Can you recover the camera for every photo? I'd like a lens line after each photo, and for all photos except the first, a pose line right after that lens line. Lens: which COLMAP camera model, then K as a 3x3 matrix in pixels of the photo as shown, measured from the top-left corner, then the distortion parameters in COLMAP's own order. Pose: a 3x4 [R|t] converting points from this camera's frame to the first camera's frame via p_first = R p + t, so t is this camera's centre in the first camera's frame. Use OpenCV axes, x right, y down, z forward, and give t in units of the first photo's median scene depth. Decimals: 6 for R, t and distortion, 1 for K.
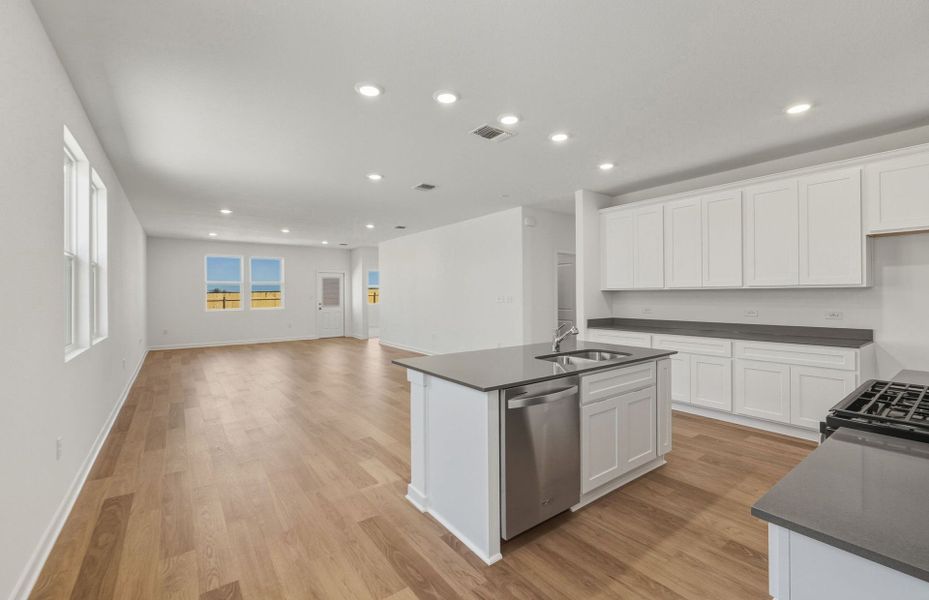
lens RADIAL K [[391.1, 0, 472.2], [0, 391.1, 296.1], [0, 0, 1]] dist [-0.001955, -0.000838]
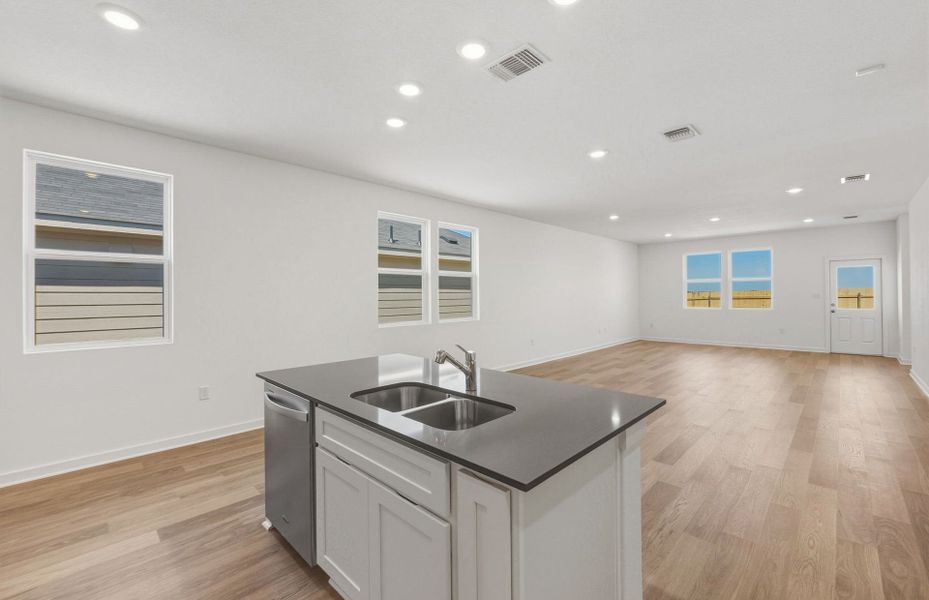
lens RADIAL K [[391.1, 0, 468.0], [0, 391.1, 298.4], [0, 0, 1]] dist [-0.001955, -0.000838]
pose [[0.147678, 0.012217, -0.988960, 0.242004], [0.002460, 0.999916, 0.012720, -0.003086], [0.989032, -0.004311, 0.147636, 0.267505]]
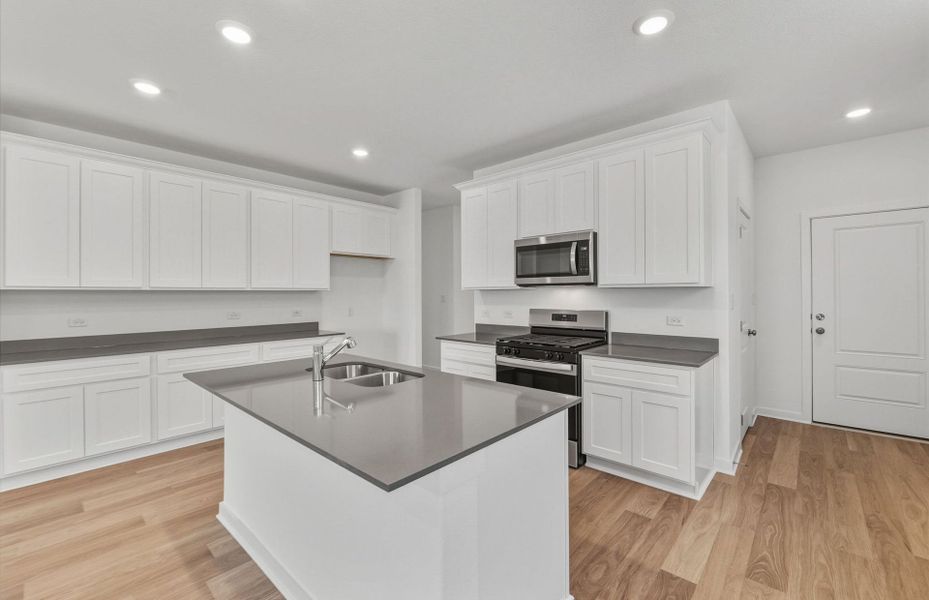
lens RADIAL K [[391.1, 0, 476.3], [0, 391.1, 292.2], [0, 0, 1]] dist [-0.001955, -0.000838]
pose [[-0.208342, 0.010935, 0.977995, -0.141324], [0.008499, 0.999920, -0.009369, -0.000521], [-0.978019, 0.006360, -0.208418, 0.257820]]
